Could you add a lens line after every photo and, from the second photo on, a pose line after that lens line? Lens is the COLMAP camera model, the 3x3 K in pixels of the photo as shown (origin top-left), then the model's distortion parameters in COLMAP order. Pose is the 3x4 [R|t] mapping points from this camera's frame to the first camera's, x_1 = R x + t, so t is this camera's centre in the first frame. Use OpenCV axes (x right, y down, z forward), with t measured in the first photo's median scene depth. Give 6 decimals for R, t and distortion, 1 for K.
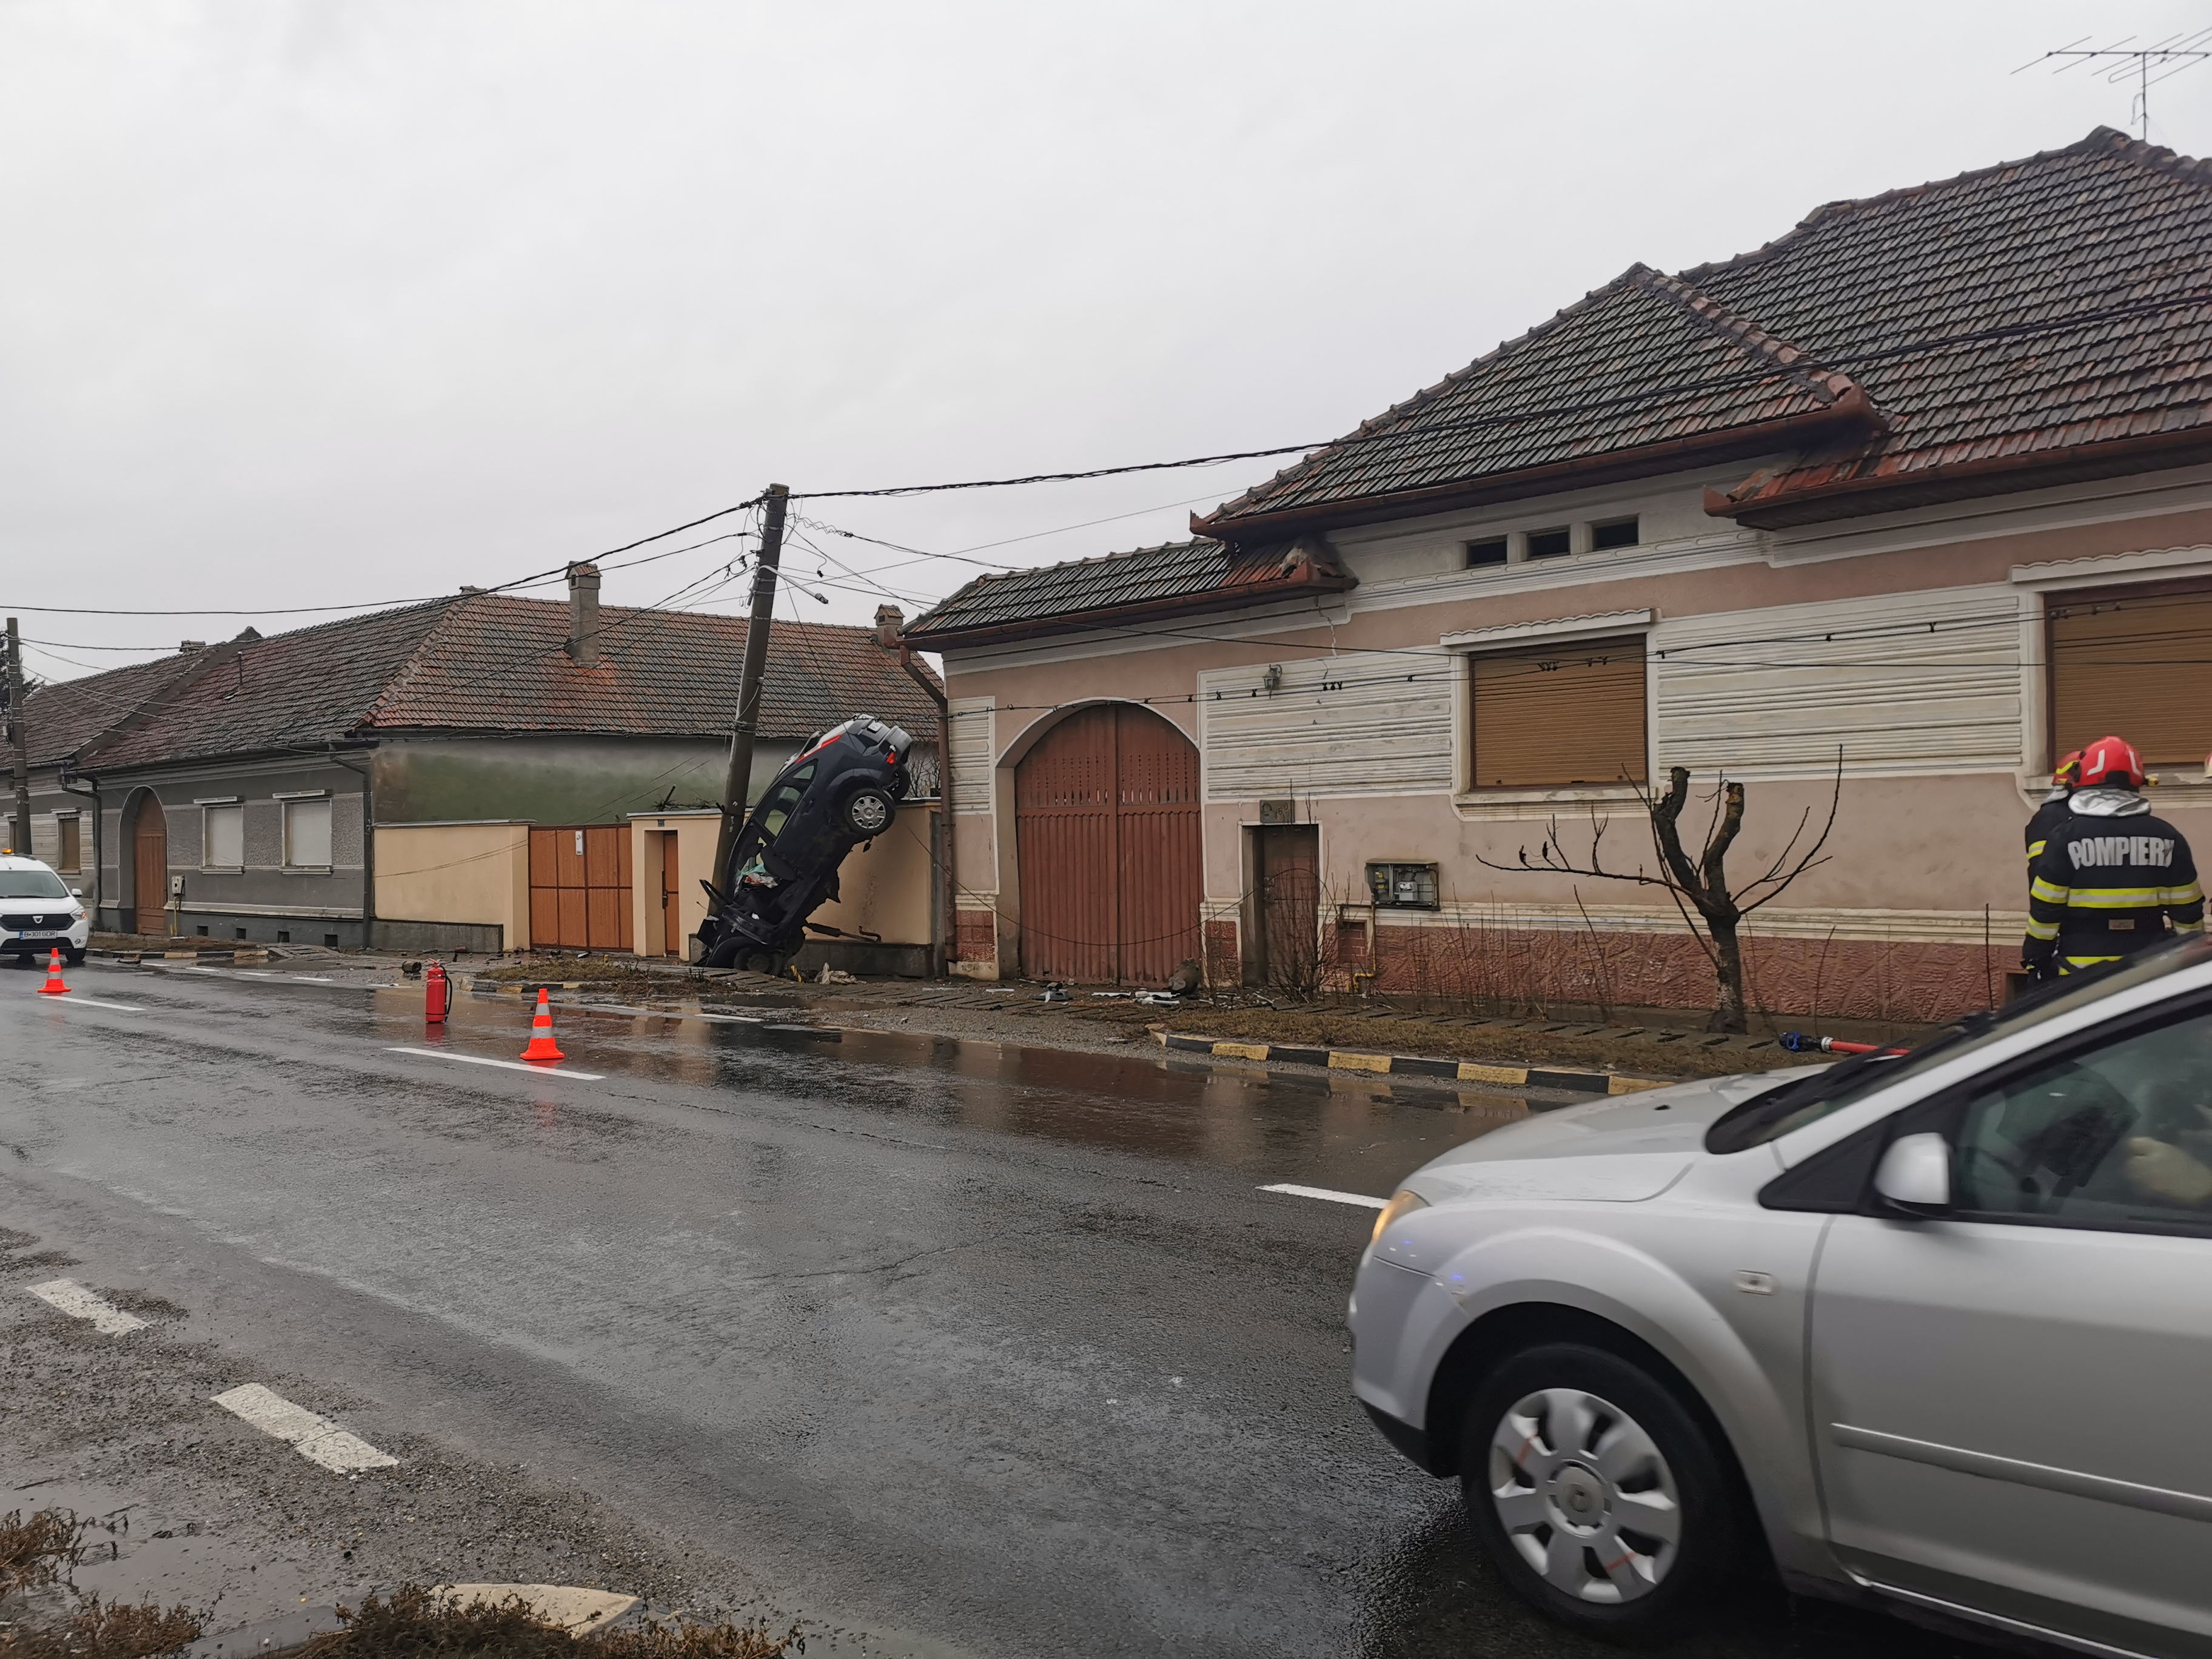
lens RADIAL K [[1788.4, 0, 1102.0], [0, 1788.4, 821.7], [0, 0, 1]] dist [0.072181, 0.002380]
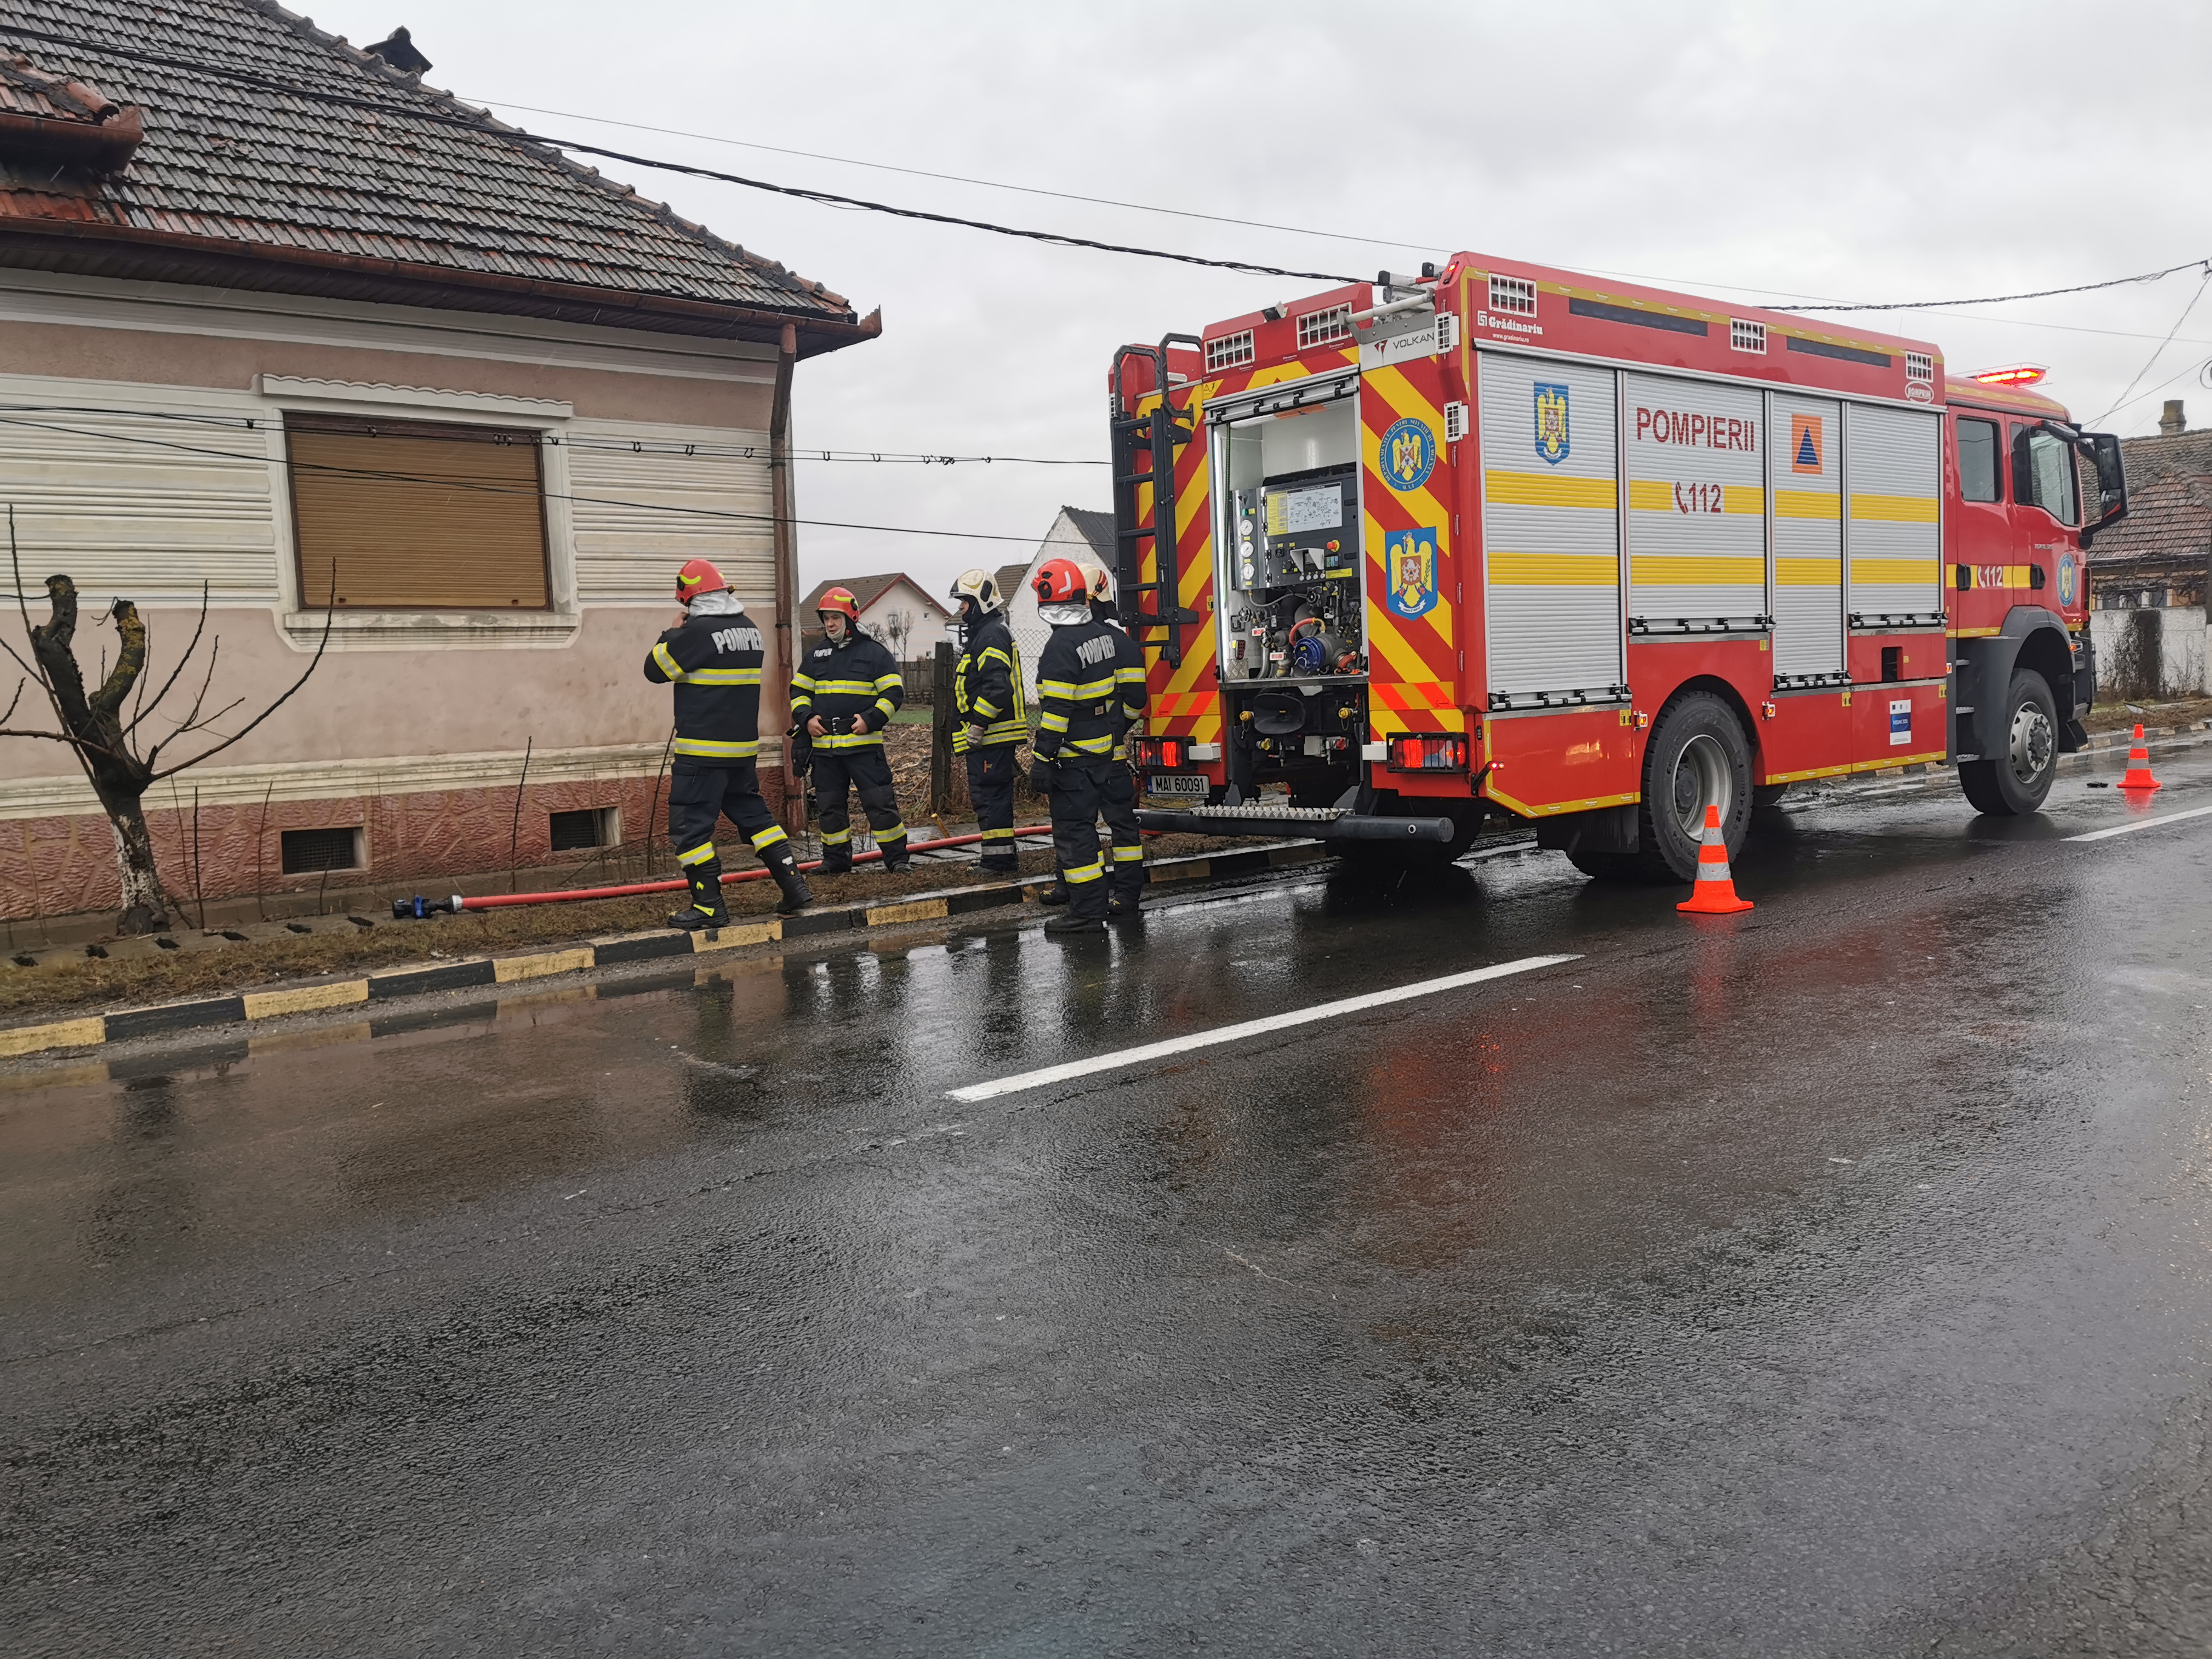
lens RADIAL K [[1788.4, 0, 1106.9], [0, 1788.4, 825.9], [0, 0, 1]] dist [0.072181, 0.002380]
pose [[0.055624, -0.070789, 0.995939, -0.090977], [0.026805, 0.997230, 0.069383, 0.006969], [-0.998092, 0.022837, 0.057367, 0.131279]]
